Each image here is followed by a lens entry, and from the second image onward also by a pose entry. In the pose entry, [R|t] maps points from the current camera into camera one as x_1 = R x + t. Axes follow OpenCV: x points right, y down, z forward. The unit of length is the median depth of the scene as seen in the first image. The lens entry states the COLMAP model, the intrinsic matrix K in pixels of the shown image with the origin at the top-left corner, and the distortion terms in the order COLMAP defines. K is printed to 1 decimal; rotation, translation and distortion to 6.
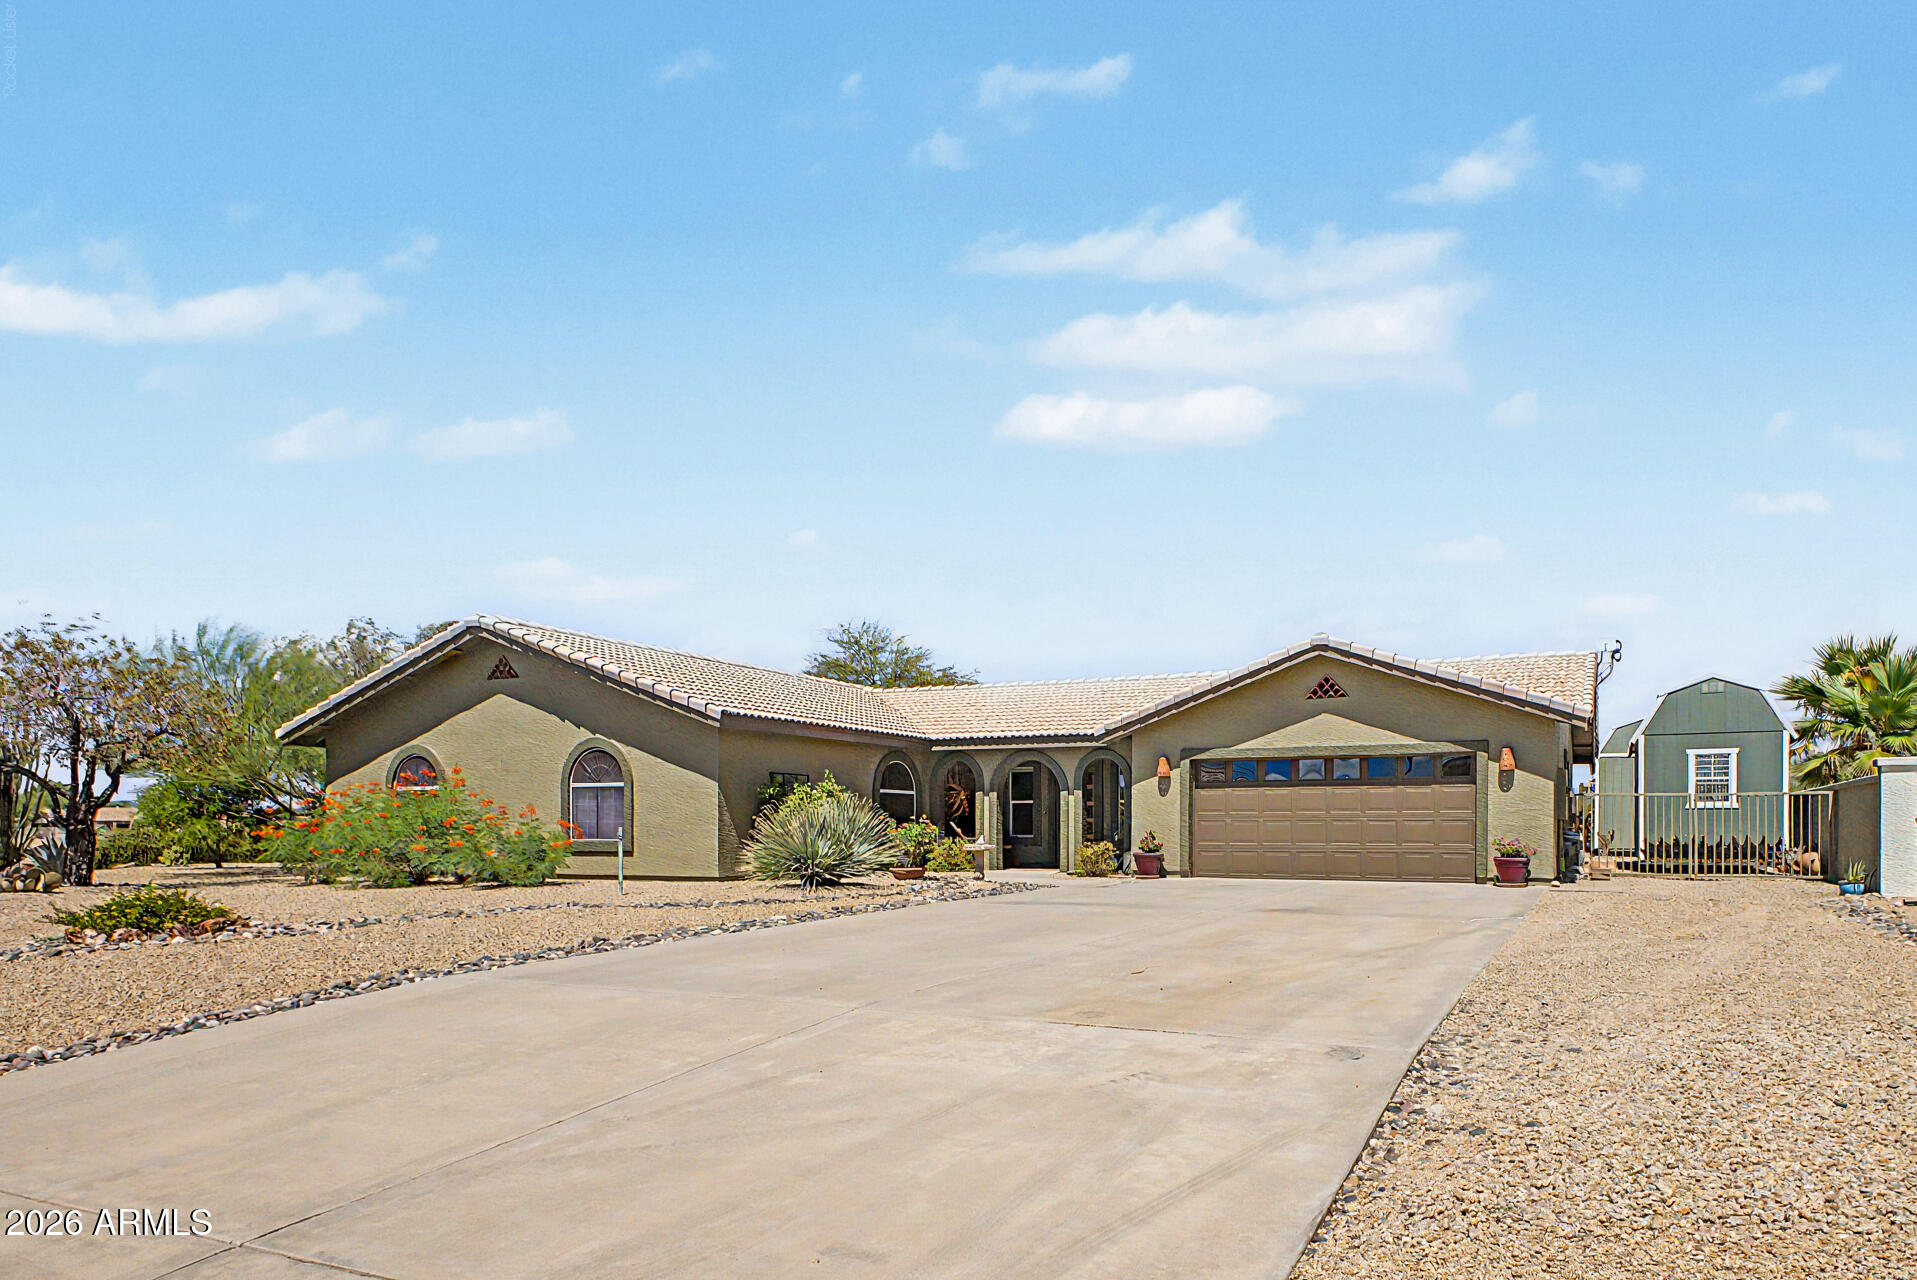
lens RADIAL K [[755.9, 0, 968.6], [0, 755.9, 637.4], [0, 0, 1]] dist [0.009203, -0.001173]
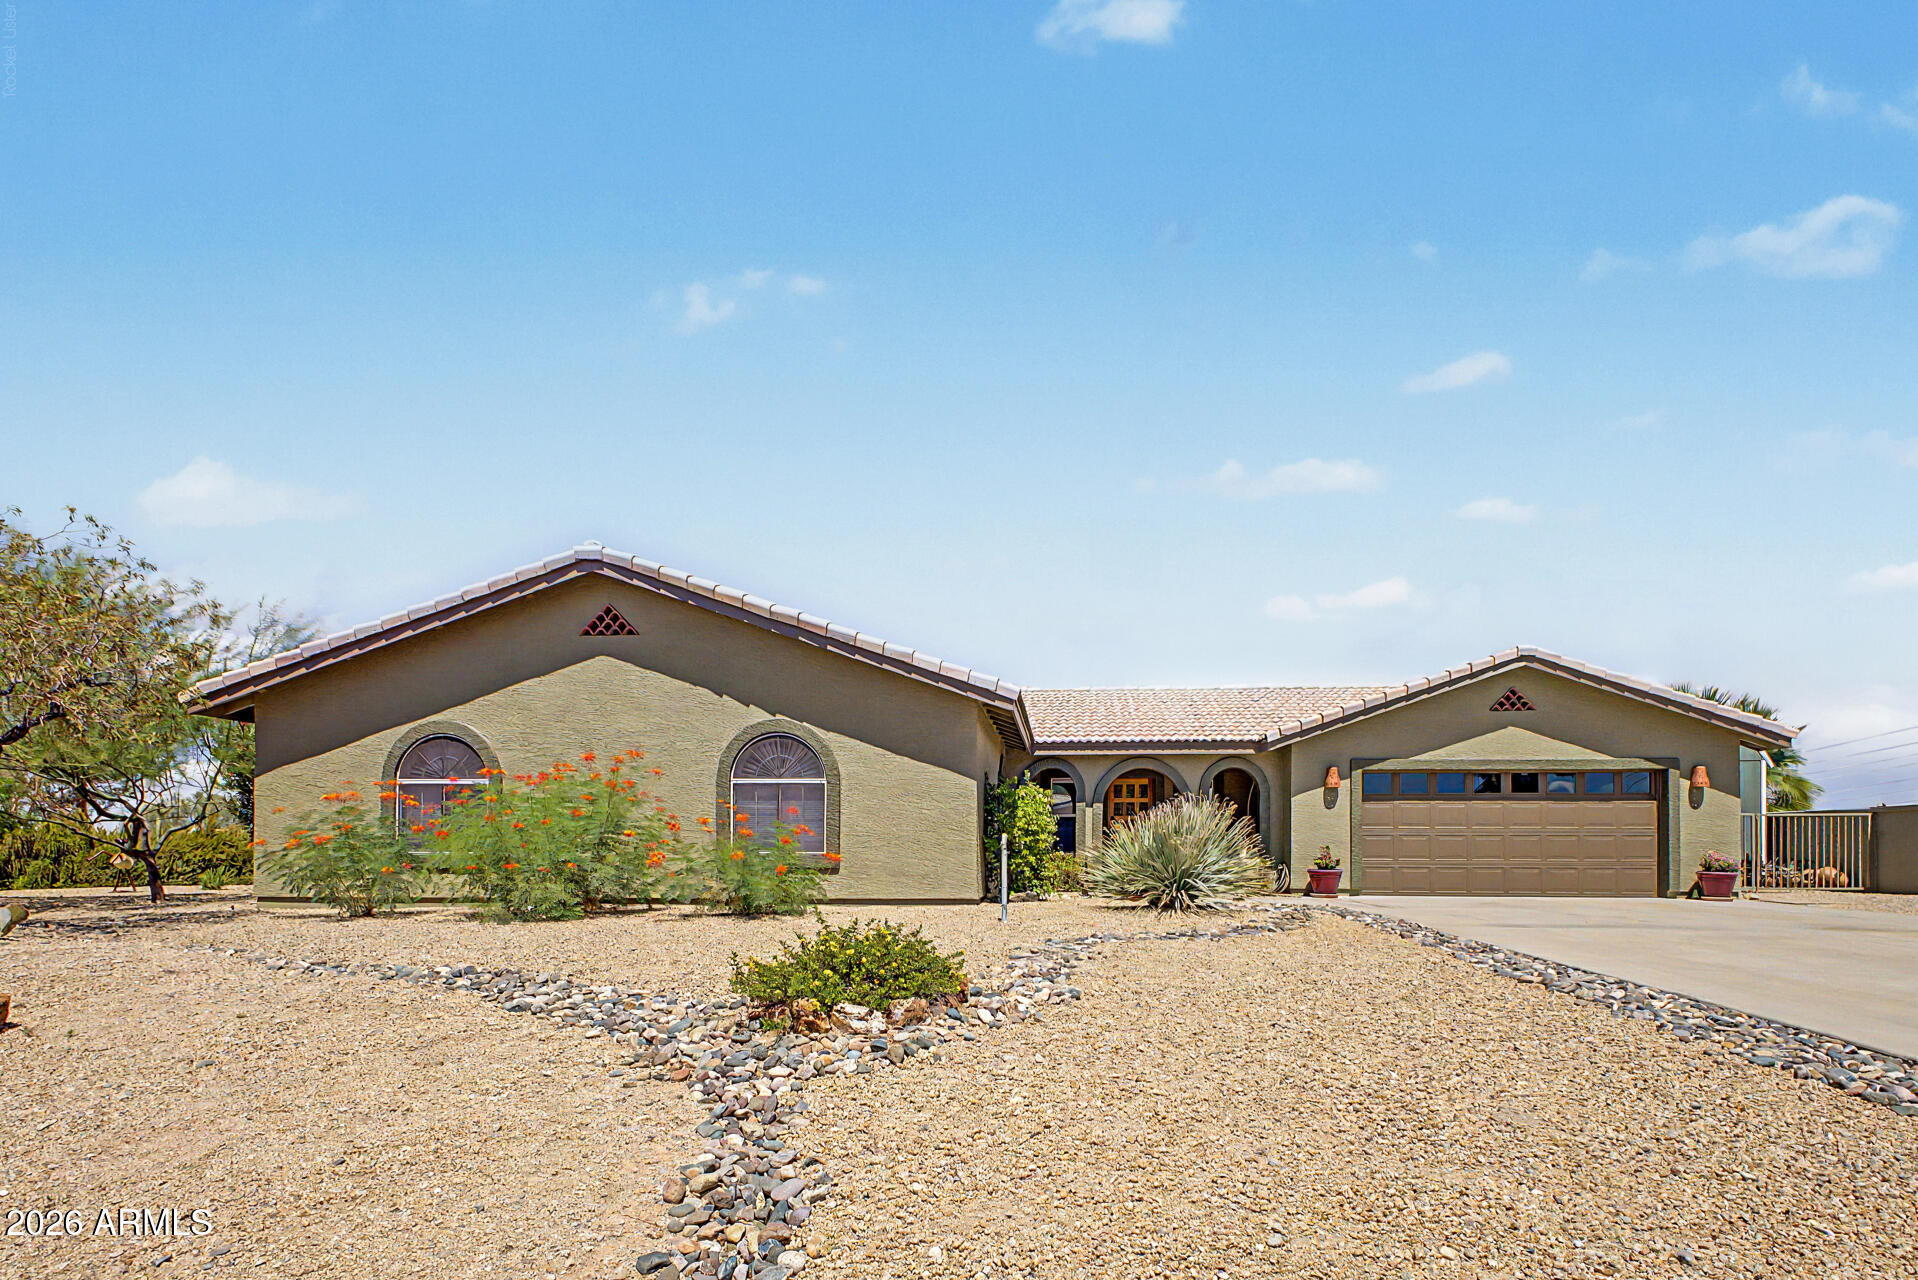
lens RADIAL K [[756.3, 0, 943.8], [0, 756.3, 651.1], [0, 0, 1]] dist [0.009203, -0.001173]
pose [[0.970917, 0.061856, 0.231288, -0.470492], [-0.061289, 0.998073, -0.009643, 0.057187], [-0.231439, -0.004813, 0.972837, 0.212570]]
